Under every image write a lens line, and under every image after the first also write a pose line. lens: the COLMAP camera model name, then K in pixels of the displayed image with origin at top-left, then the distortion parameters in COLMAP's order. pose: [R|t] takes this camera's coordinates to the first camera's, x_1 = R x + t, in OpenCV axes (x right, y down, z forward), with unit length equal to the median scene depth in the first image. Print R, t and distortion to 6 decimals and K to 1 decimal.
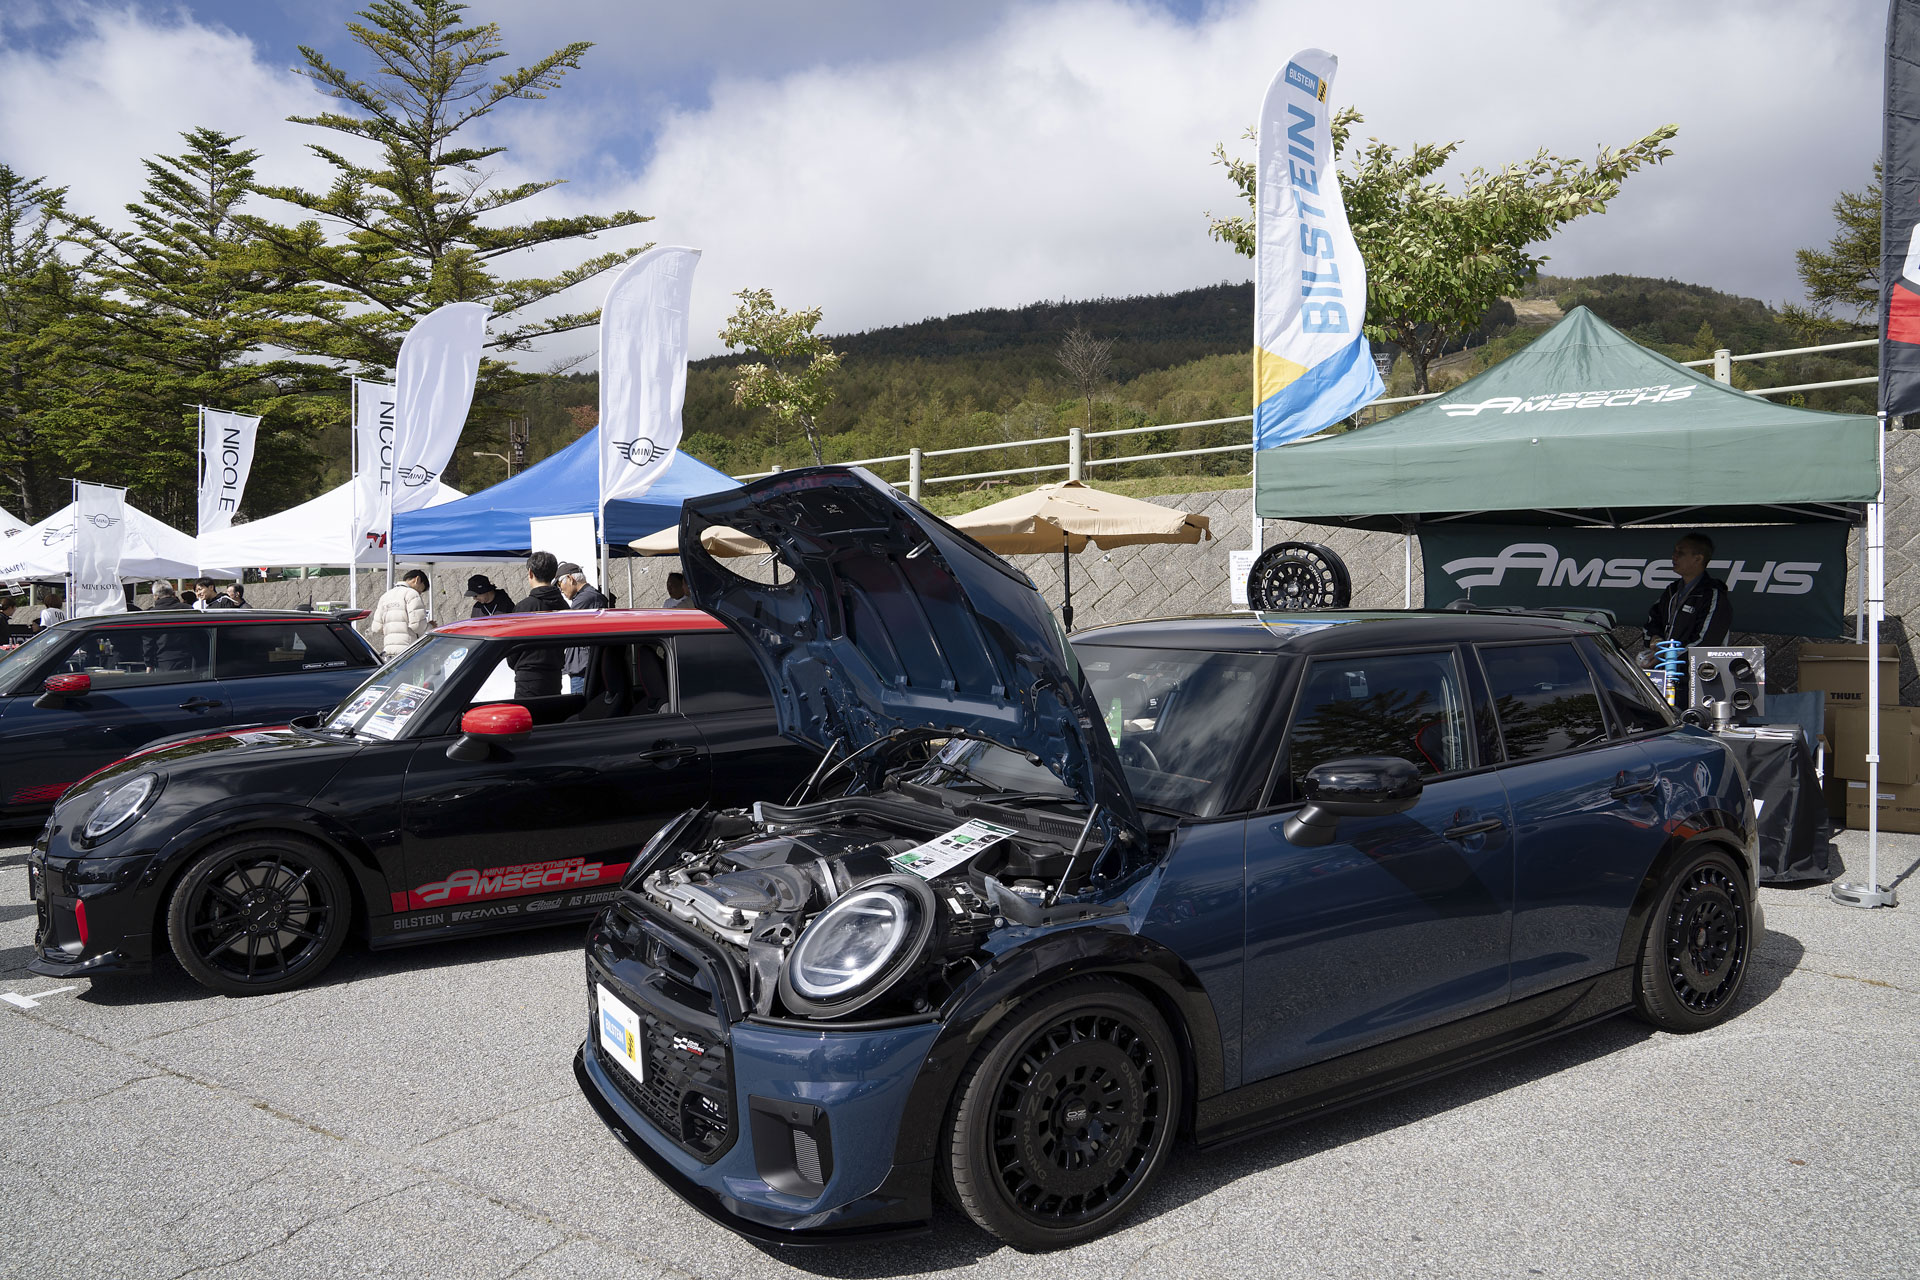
lens RADIAL K [[1319.4, 0, 962.1], [0, 1319.4, 609.7], [0, 0, 1]] dist [-0.118577, 0.073917]
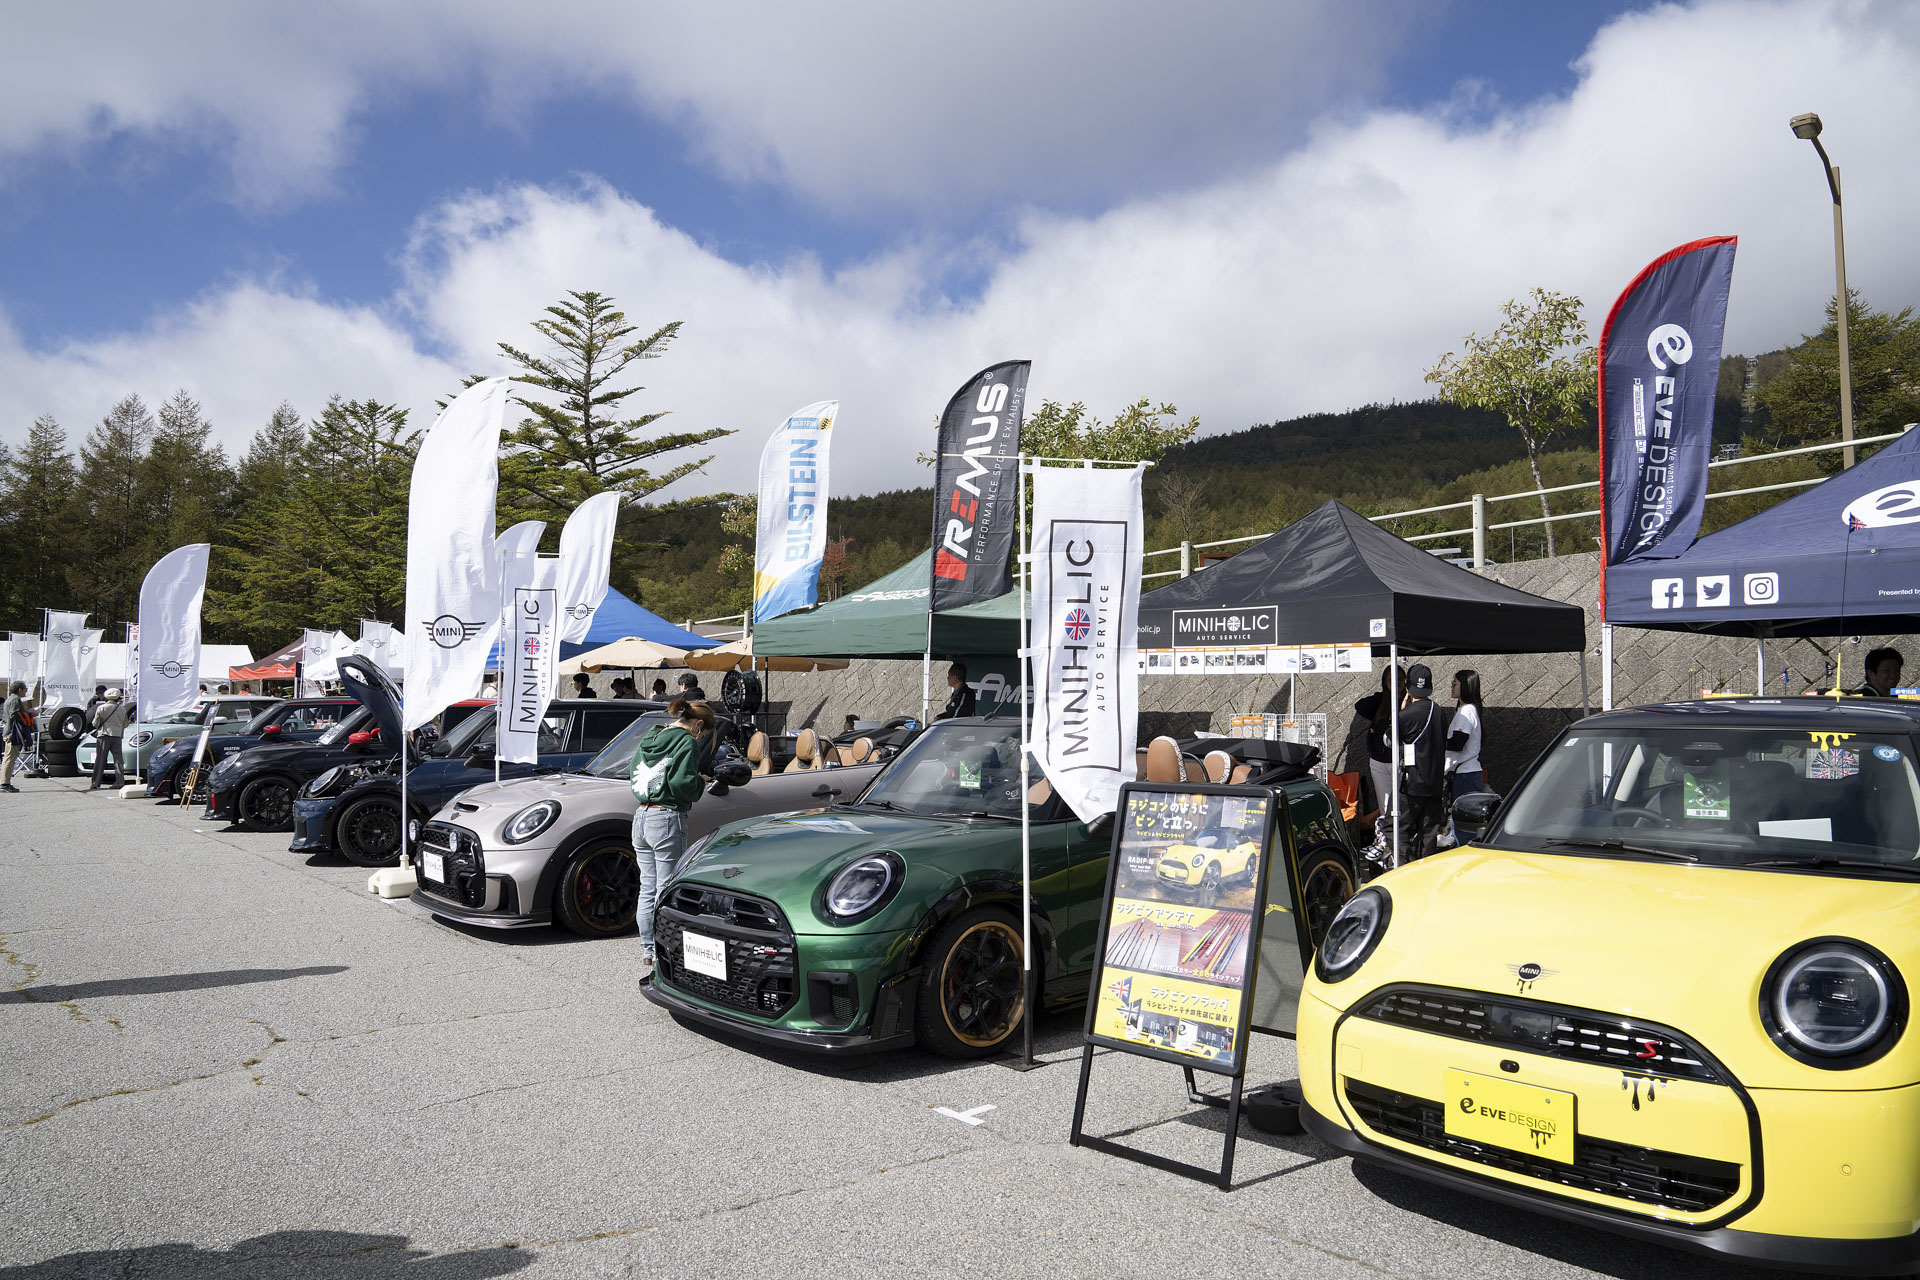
lens RADIAL K [[1319.4, 0, 962.1], [0, 1319.4, 609.7], [0, 0, 1]] dist [-0.118577, 0.073917]
pose [[0.962402, -0.009431, -0.271466, 0.417497], [-0.011860, 0.996985, -0.076685, 0.003583], [0.271370, 0.077021, 0.959388, -0.326347]]
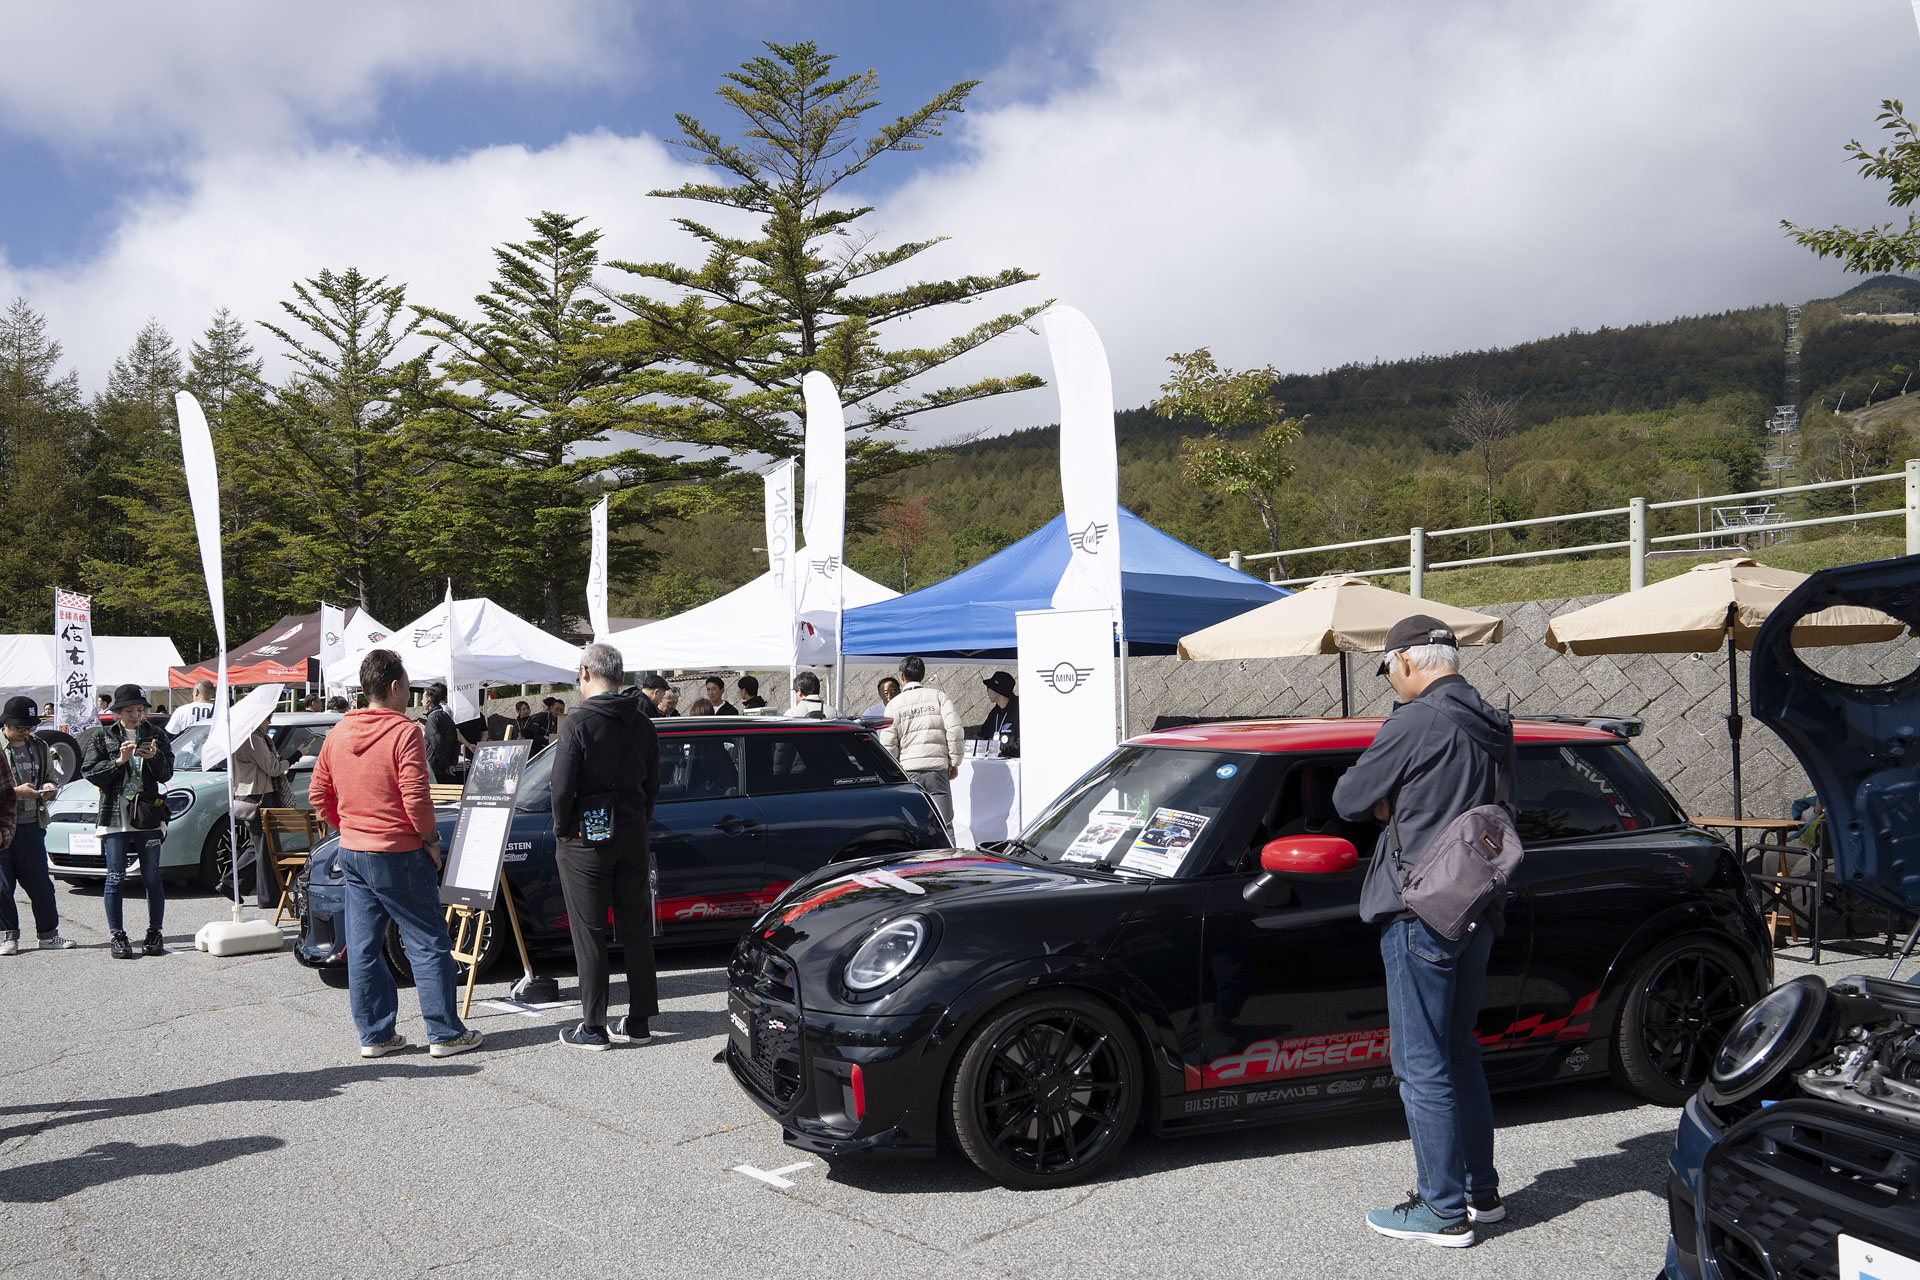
lens RADIAL K [[1474.4, 0, 852.6], [0, 1474.4, 680.1], [0, 0, 1]] dist [-0.136720, 0.118159]
pose [[0.965354, -0.001890, -0.260937, -0.107853], [-0.005193, 0.999637, -0.026452, 0.000729], [0.260892, 0.026890, 0.964993, 0.016204]]
